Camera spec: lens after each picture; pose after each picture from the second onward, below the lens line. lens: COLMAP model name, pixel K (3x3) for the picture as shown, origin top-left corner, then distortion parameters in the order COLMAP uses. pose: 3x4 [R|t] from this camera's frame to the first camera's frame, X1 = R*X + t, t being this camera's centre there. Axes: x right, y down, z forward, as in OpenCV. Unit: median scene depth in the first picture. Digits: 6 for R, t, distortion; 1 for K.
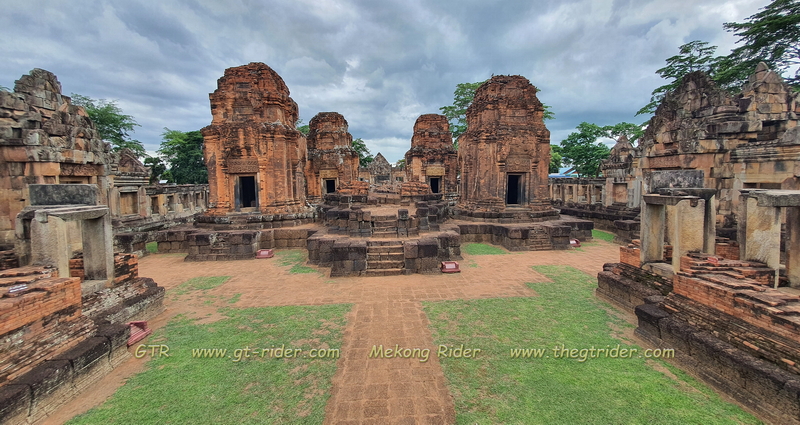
lens RADIAL K [[320.0, 0, 401.2], [0, 320.0, 197.2], [0, 0, 1]] dist [0.008111, -0.004732]
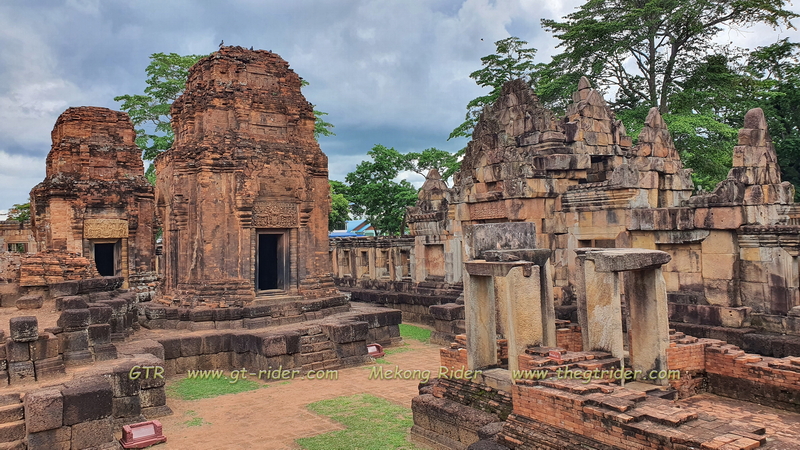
lens RADIAL K [[615.7, 0, 400.0], [0, 615.7, 225.0], [0, 0, 1]] dist [0.058022, -0.116945]
pose [[0.855599, -0.008534, 0.517569, 0.011000], [0.052518, 0.996136, -0.070393, -0.001184], [-0.514969, 0.087409, 0.852741, 0.017912]]
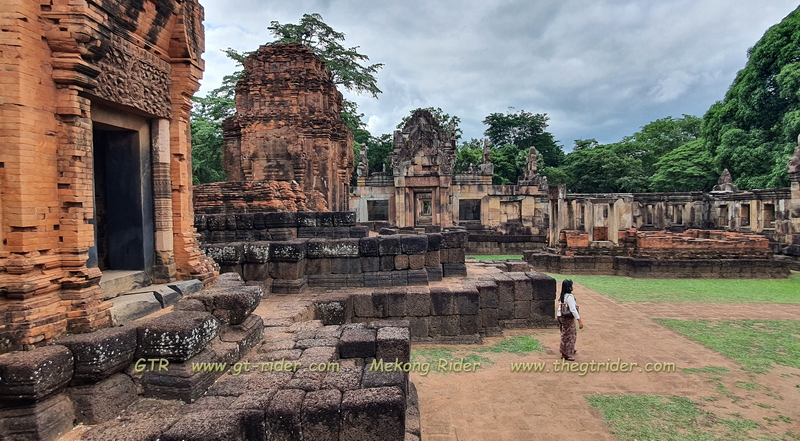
lens RADIAL K [[467.2, 0, 389.6], [0, 467.2, 219.4], [0, 0, 1]] dist [0.002417, 0.003051]
pose [[0.128043, -0.016999, 0.991623, -1.003781], [0.063459, 0.997945, 0.008914, 0.005863], [-0.989736, 0.061786, 0.128859, 1.024488]]
